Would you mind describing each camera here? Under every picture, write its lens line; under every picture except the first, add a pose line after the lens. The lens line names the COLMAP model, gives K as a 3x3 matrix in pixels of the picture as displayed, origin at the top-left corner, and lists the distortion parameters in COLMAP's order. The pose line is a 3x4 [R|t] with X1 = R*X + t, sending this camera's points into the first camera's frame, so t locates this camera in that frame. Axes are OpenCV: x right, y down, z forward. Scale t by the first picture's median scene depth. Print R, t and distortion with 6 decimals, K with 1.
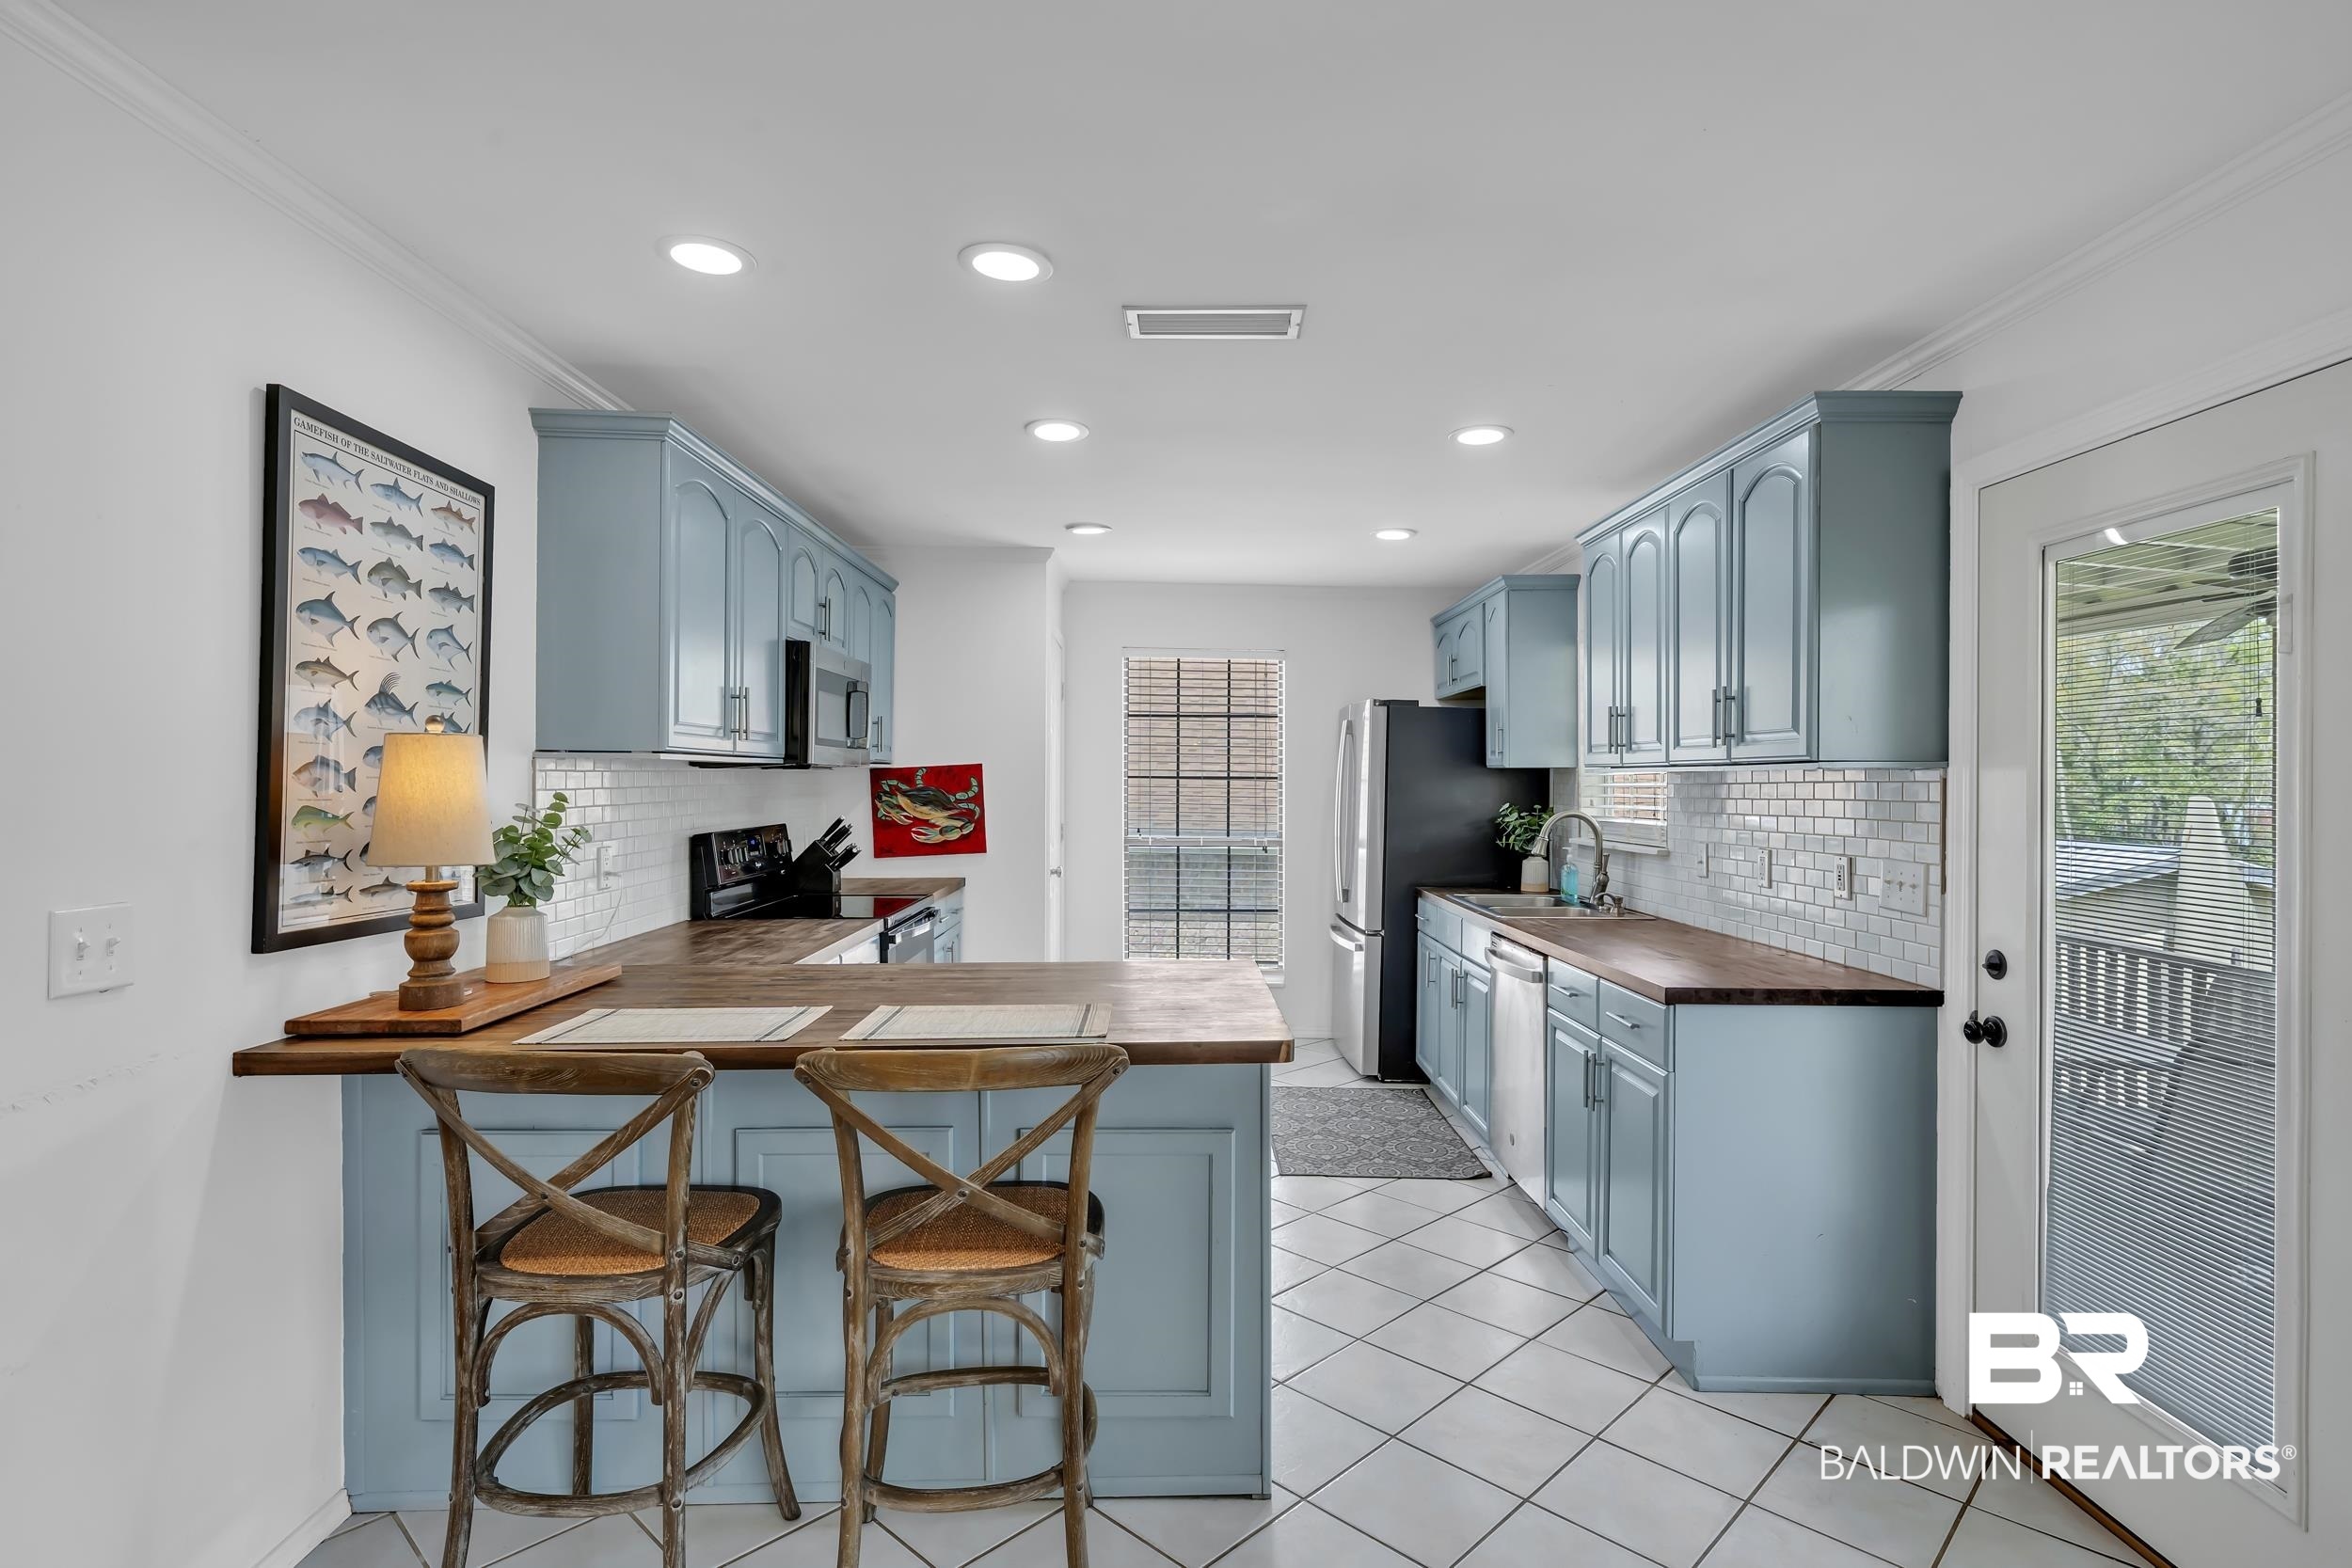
lens RADIAL K [[1185.1, 0, 1176.0], [0, 1185.1, 784.0], [0, 0, 1]] dist [0.000079, 0.000103]
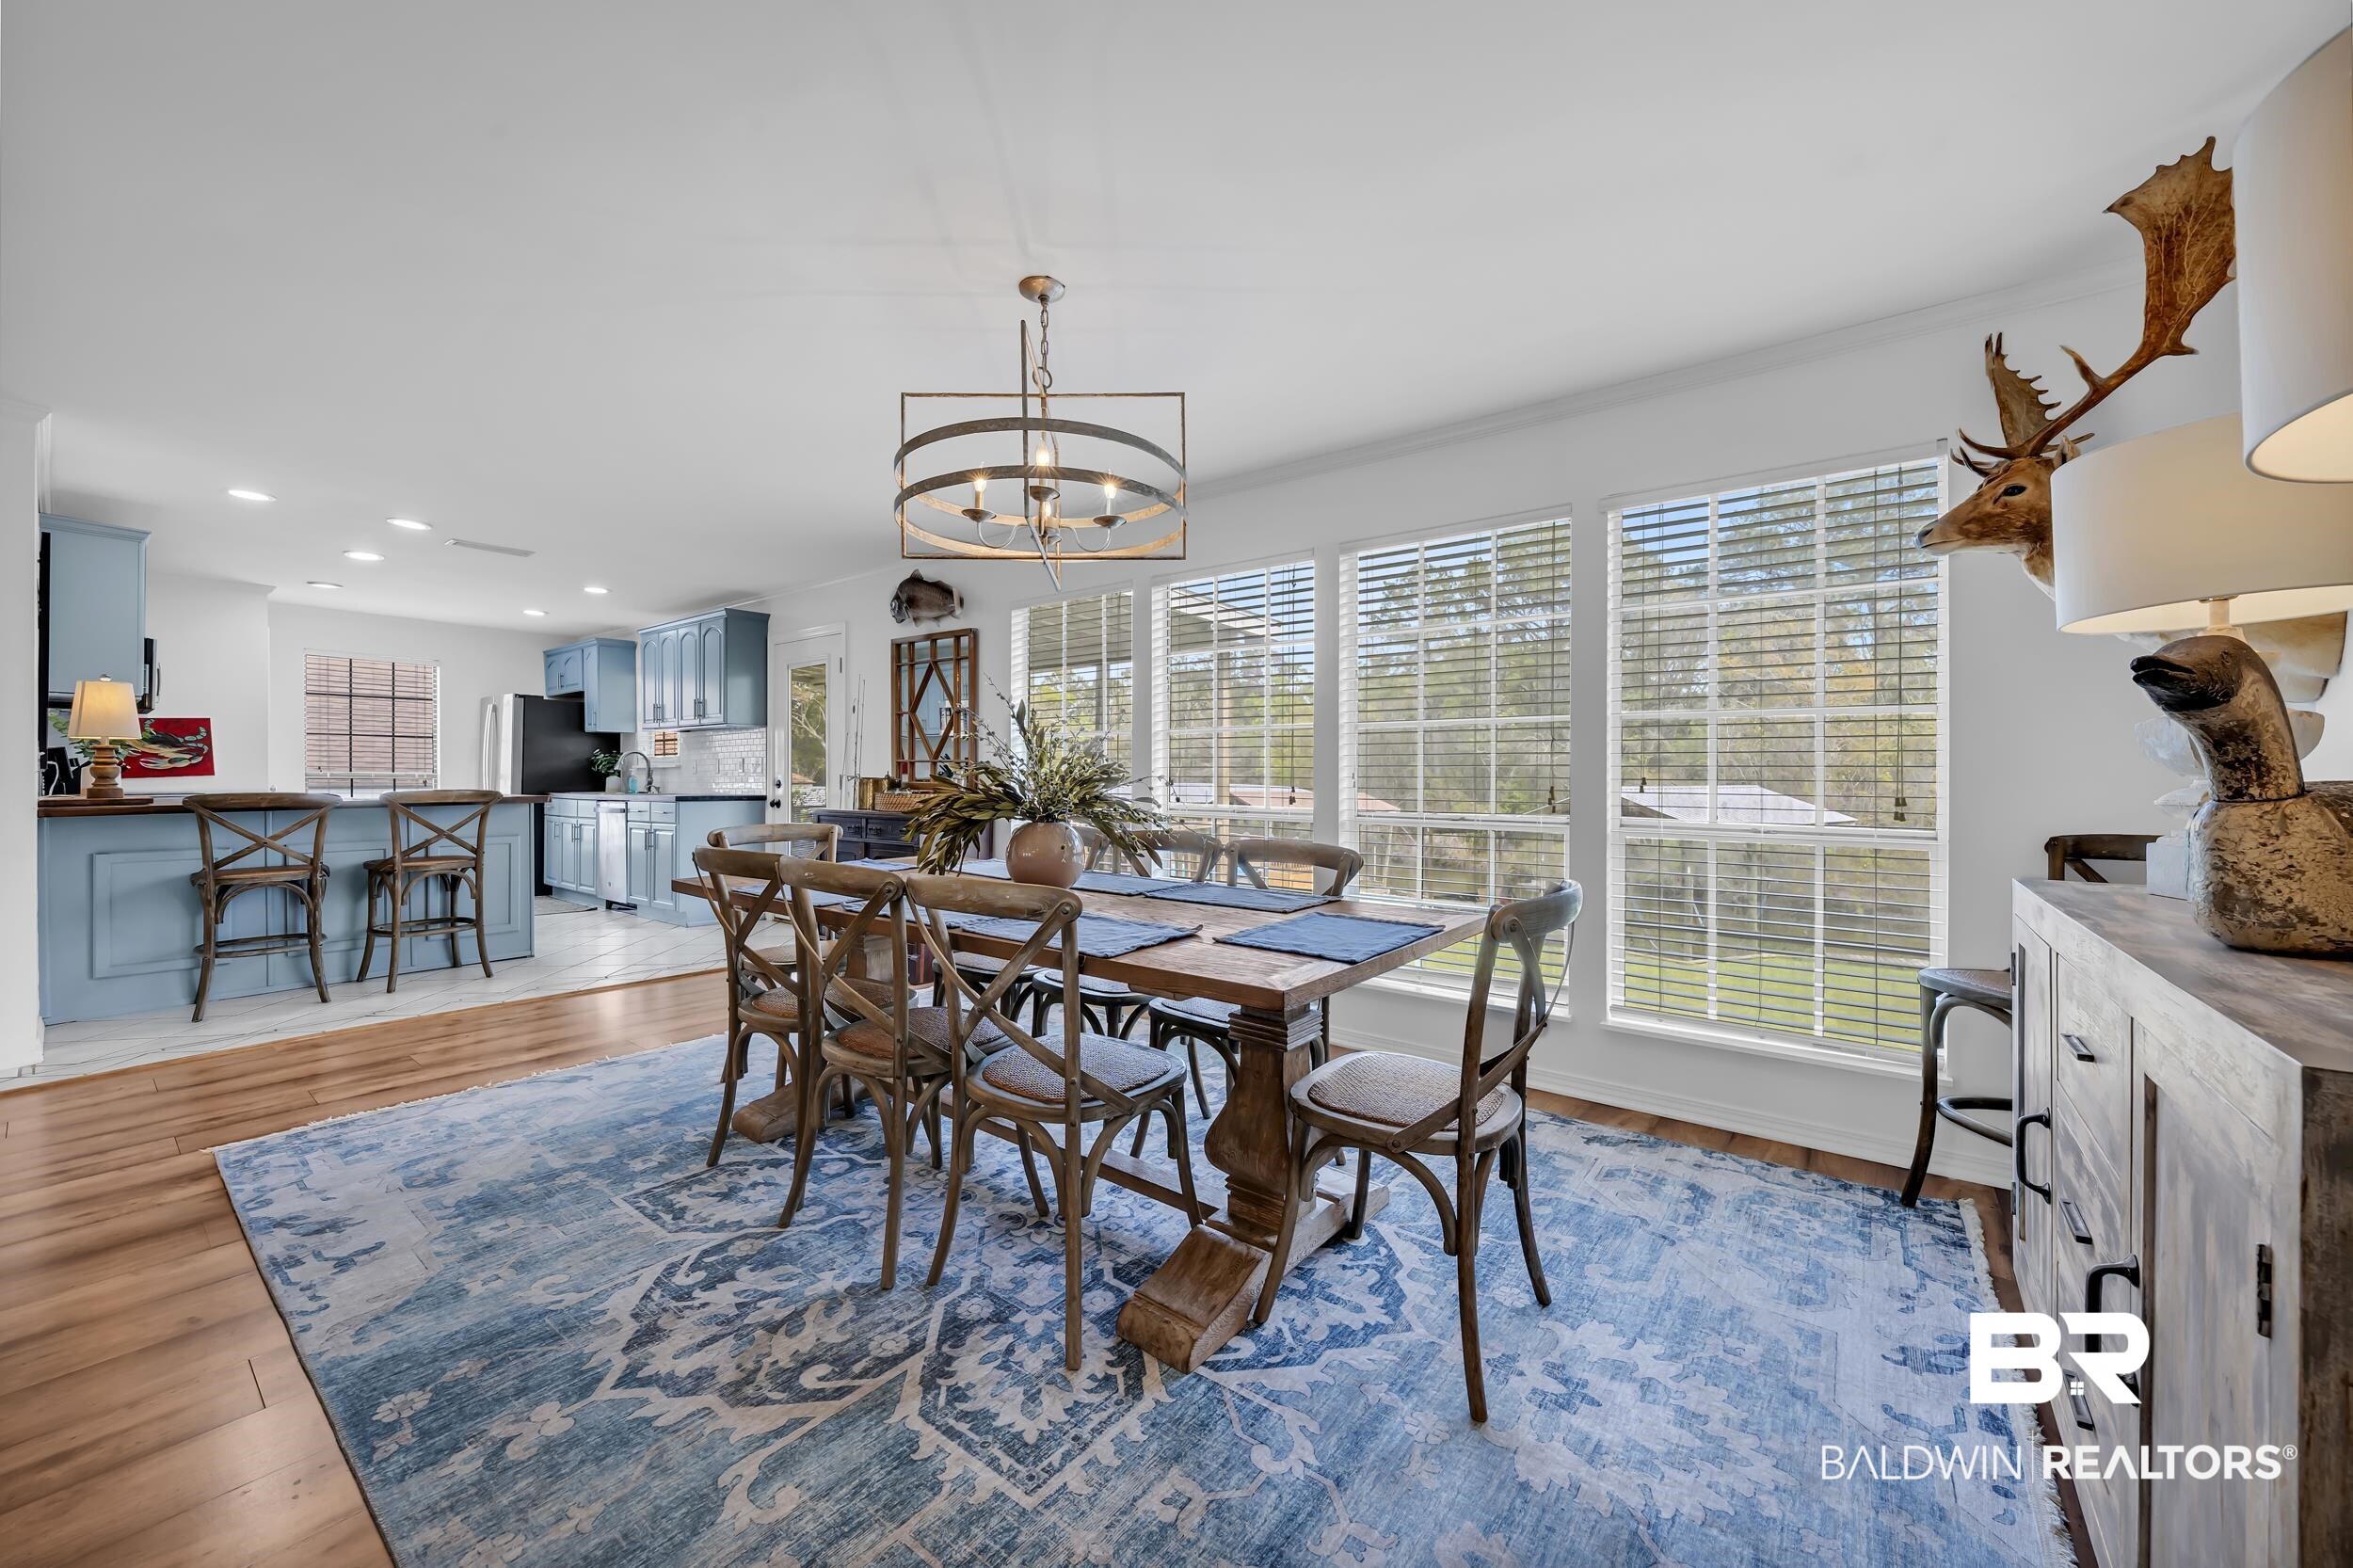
lens RADIAL K [[879.5, 0, 1186.1], [0, 879.5, 780.5], [0, 0, 1]] dist [-0.001428, -0.000034]
pose [[0.621521, -0.007742, 0.783359, -0.539691], [0.002368, 0.999965, 0.008004, 0.117099], [-0.783394, -0.003119, 0.621518, -1.428684]]
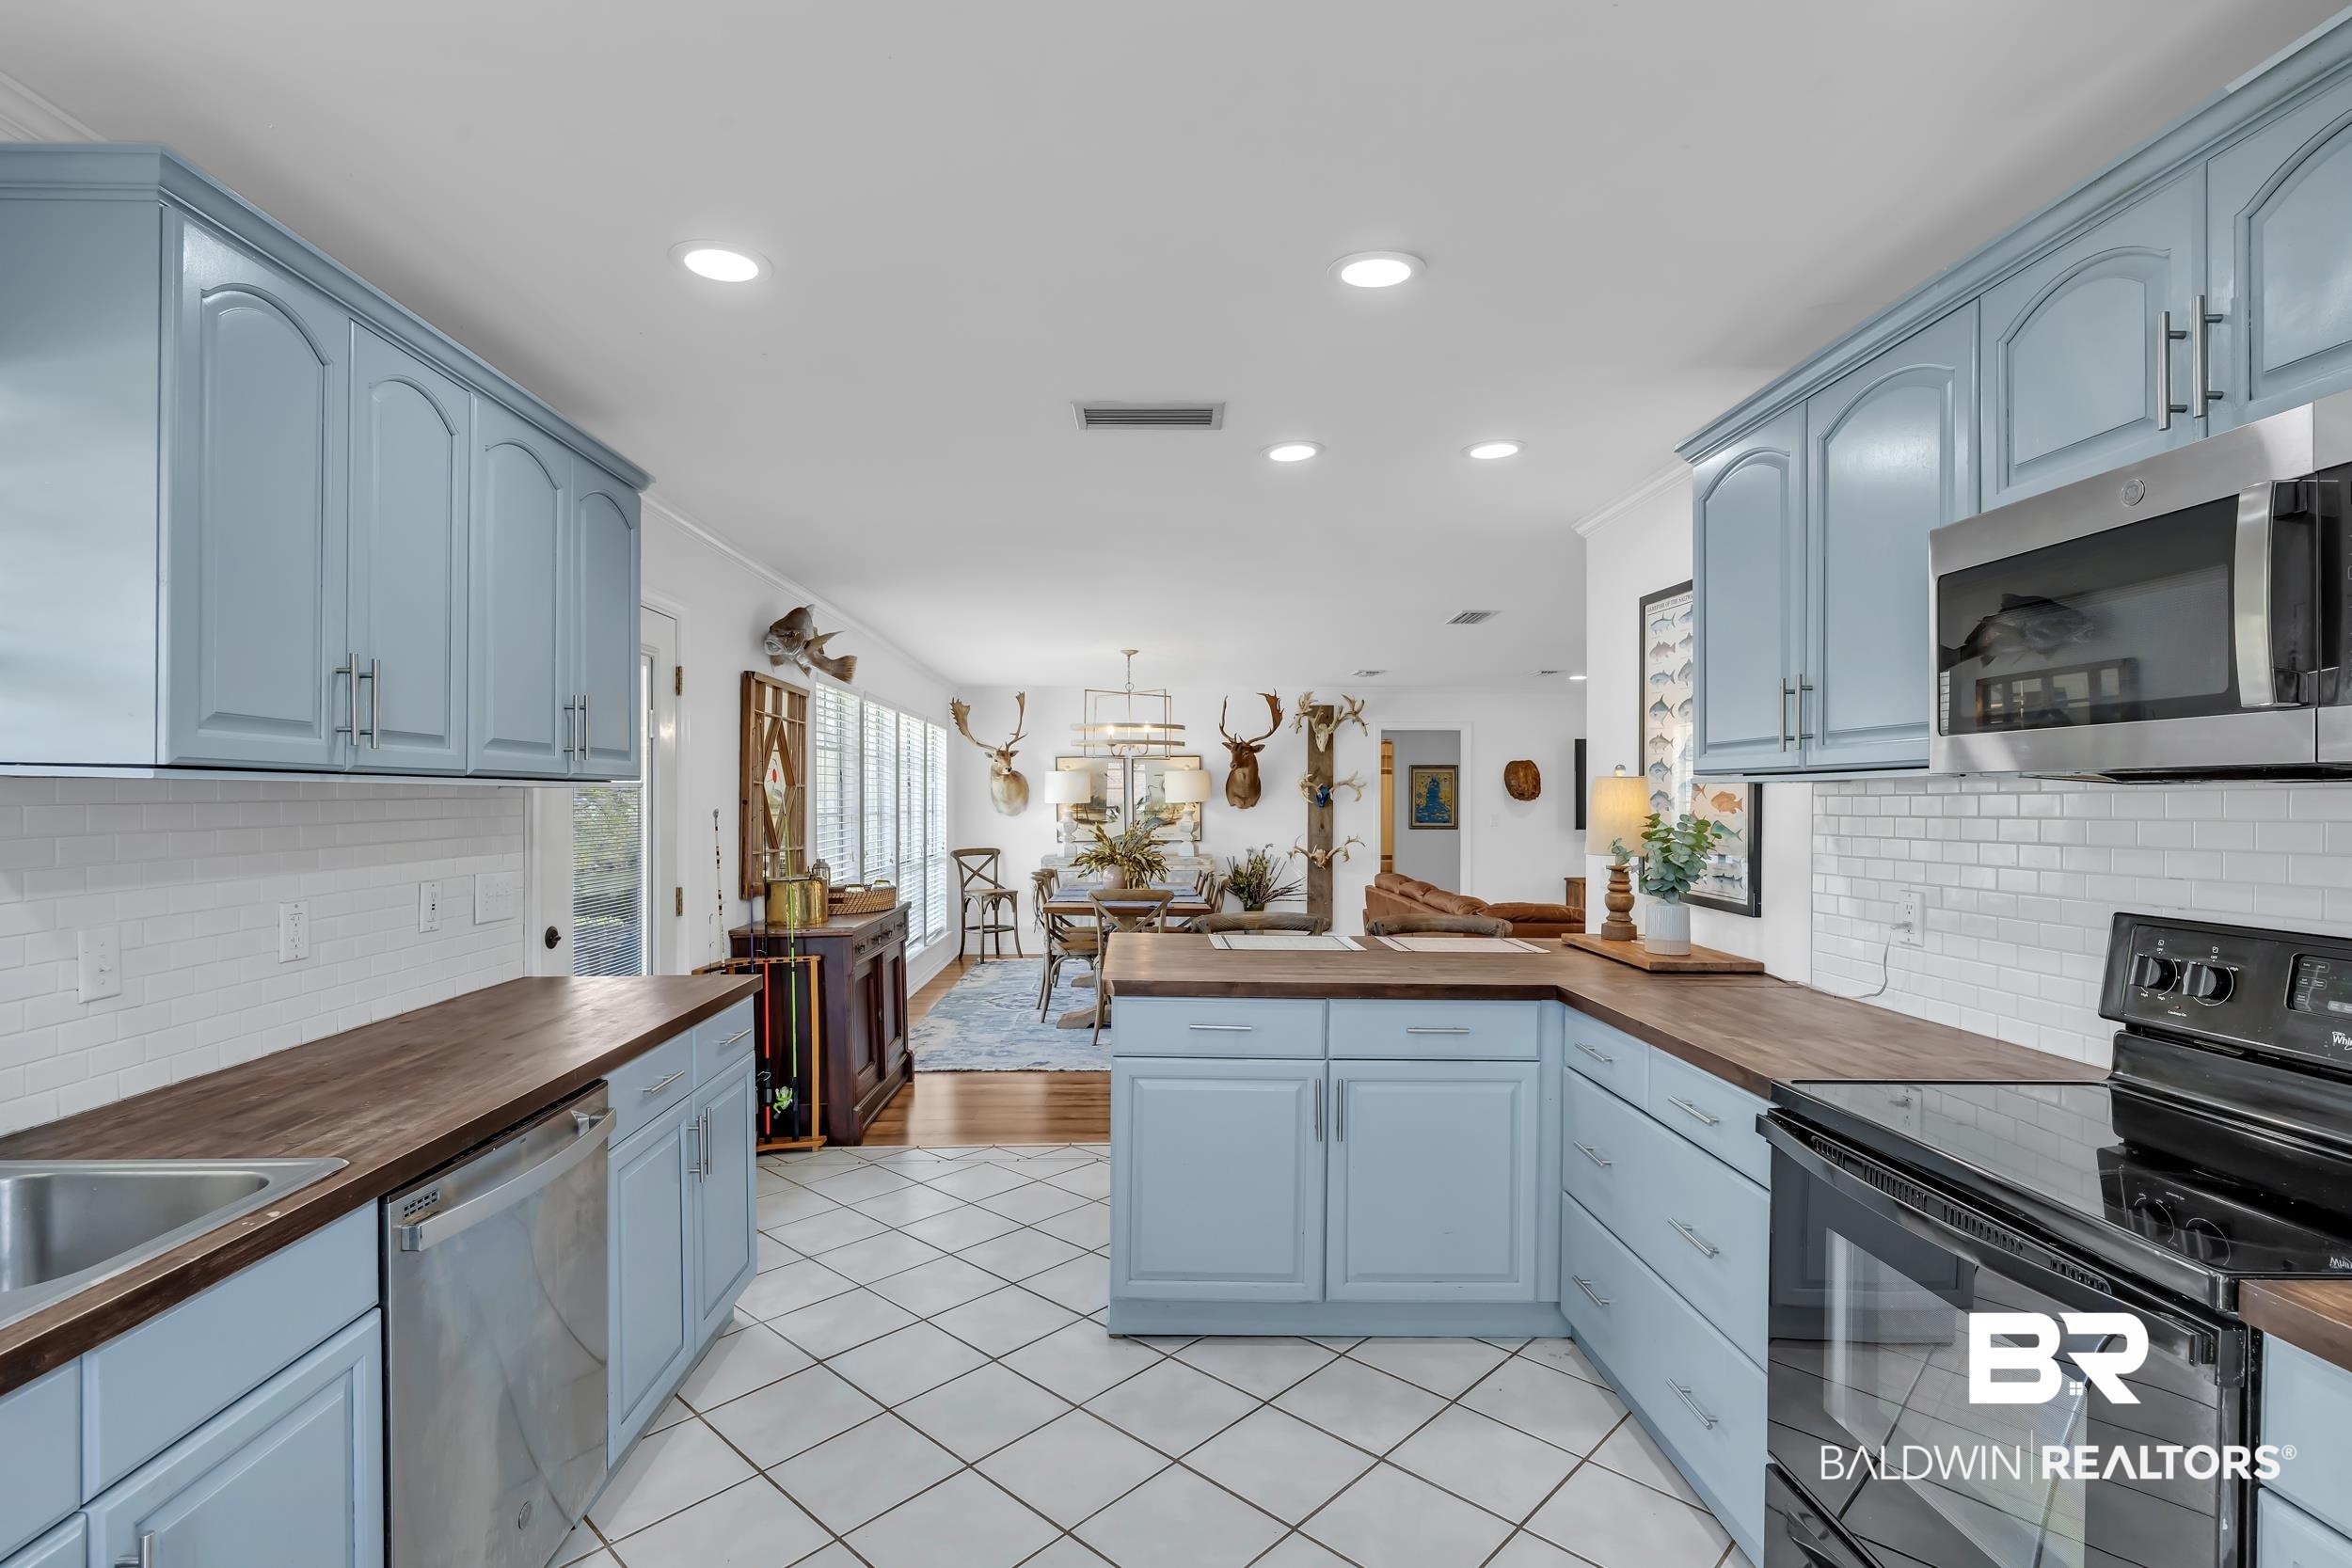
lens RADIAL K [[1115.7, 0, 1134.0], [0, 1115.7, 798.7], [0, 0, 1]] dist [0.000932, 0.000441]
pose [[-0.999919, -0.007316, 0.010409, 0.030864], [-0.007291, 0.999970, 0.002462, -0.007972], [-0.010427, 0.002386, -0.999943, 2.118308]]
